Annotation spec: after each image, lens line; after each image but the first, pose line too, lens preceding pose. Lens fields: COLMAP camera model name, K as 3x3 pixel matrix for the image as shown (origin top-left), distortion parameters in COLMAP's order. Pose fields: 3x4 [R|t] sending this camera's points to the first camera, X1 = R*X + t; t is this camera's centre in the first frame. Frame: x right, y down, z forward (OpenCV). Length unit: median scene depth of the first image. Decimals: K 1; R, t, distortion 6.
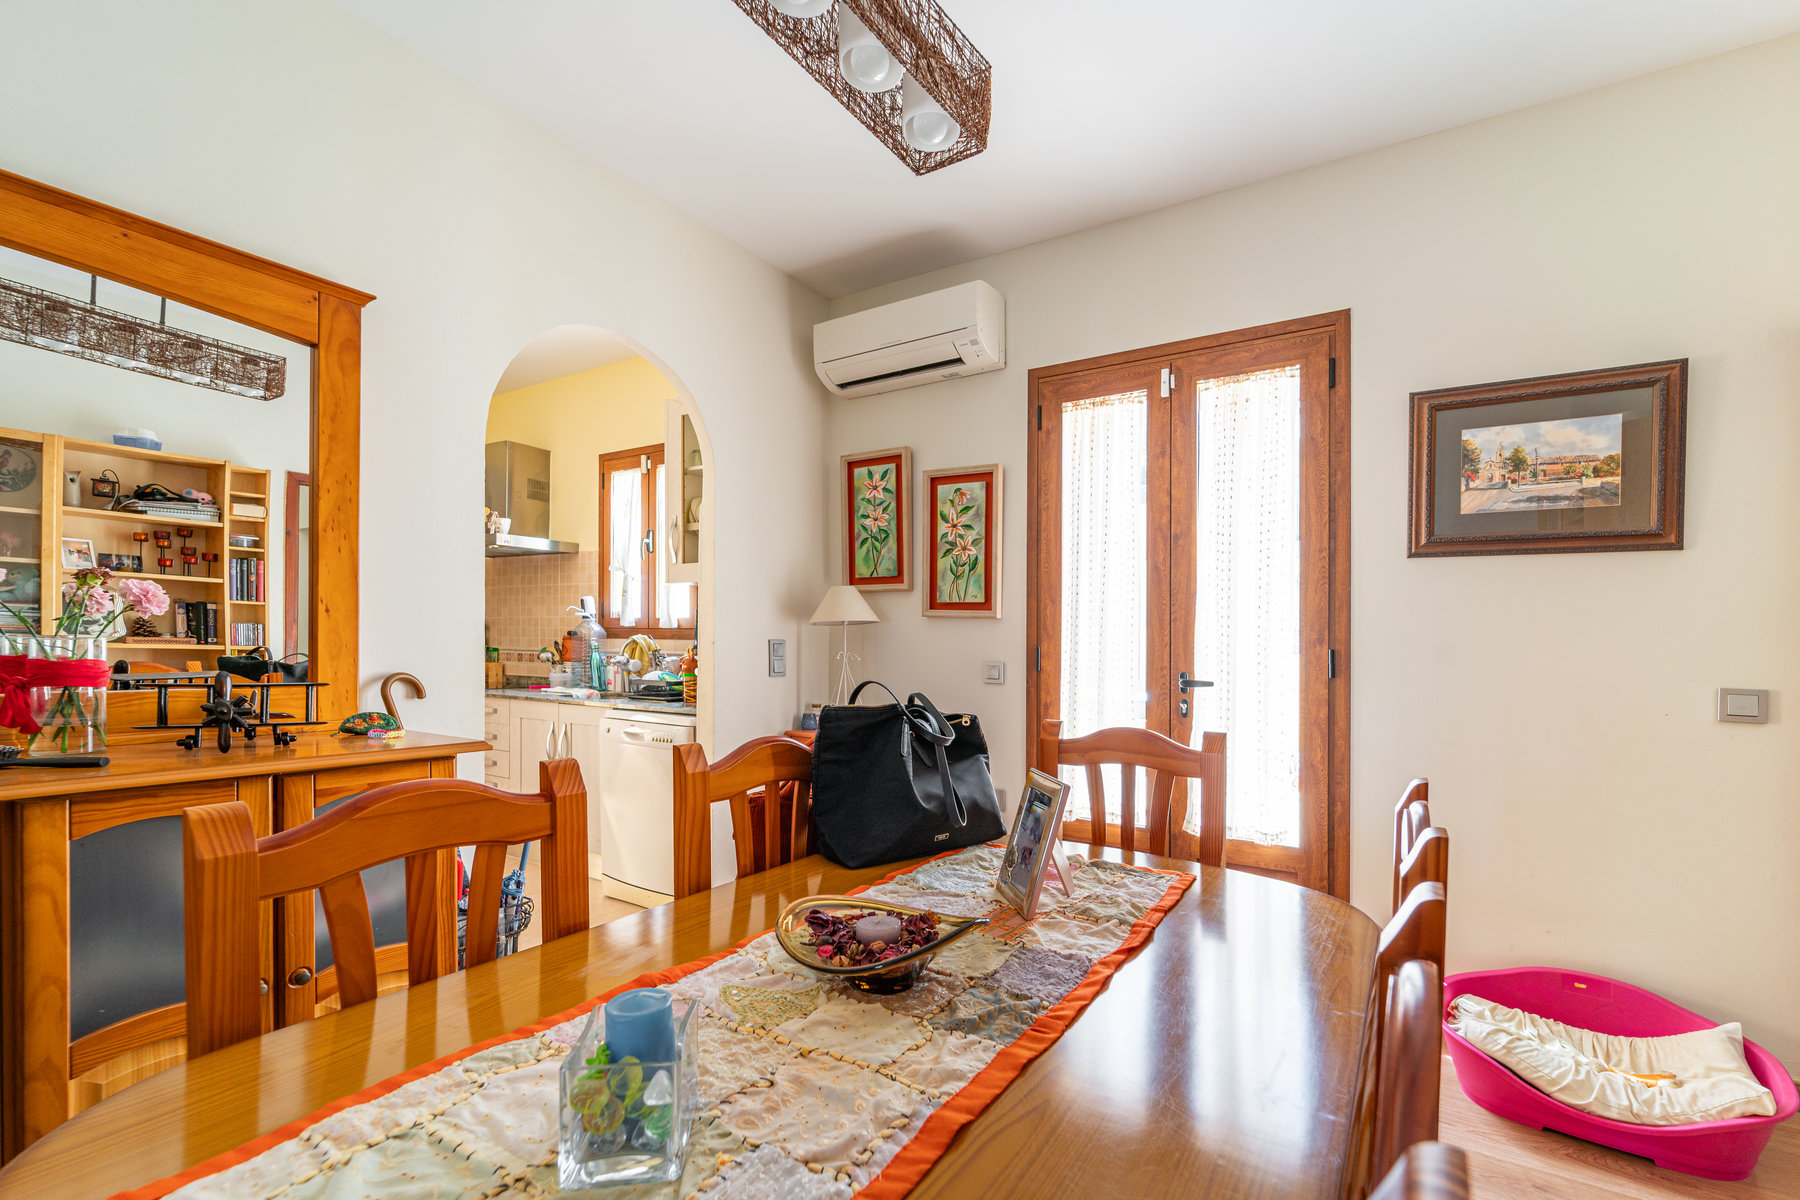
lens RADIAL K [[752.4, 0, 943.8], [0, 752.4, 648.6], [0, 0, 1]] dist [-0.002000, -0.000249]
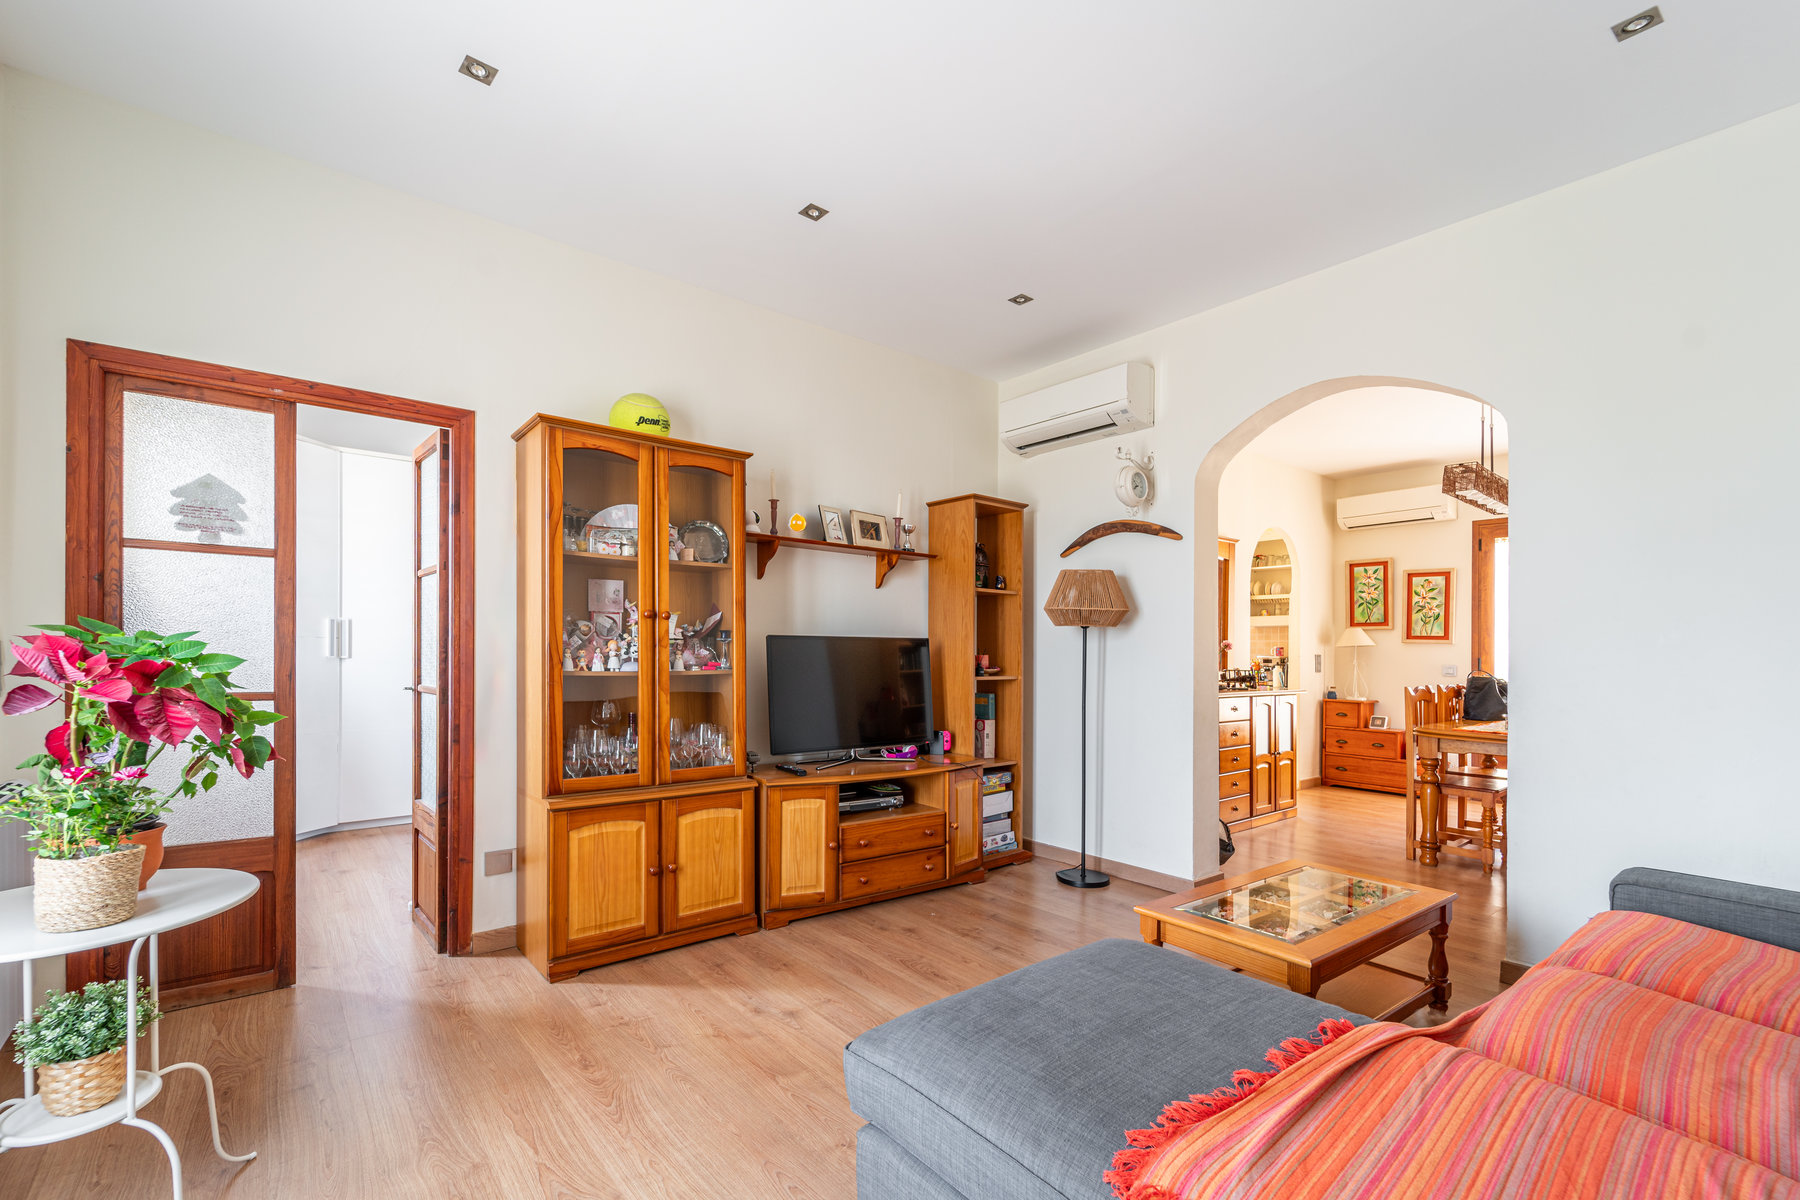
lens RADIAL K [[752.4, 0, 888.1], [0, 752.4, 656.2], [0, 0, 1]] dist [-0.002000, -0.000249]
pose [[0.948970, -0.004284, -0.315338, -0.688031], [0.004004, 0.999991, -0.001534, -0.009721], [0.315342, 0.000193, 0.948978, -1.309158]]
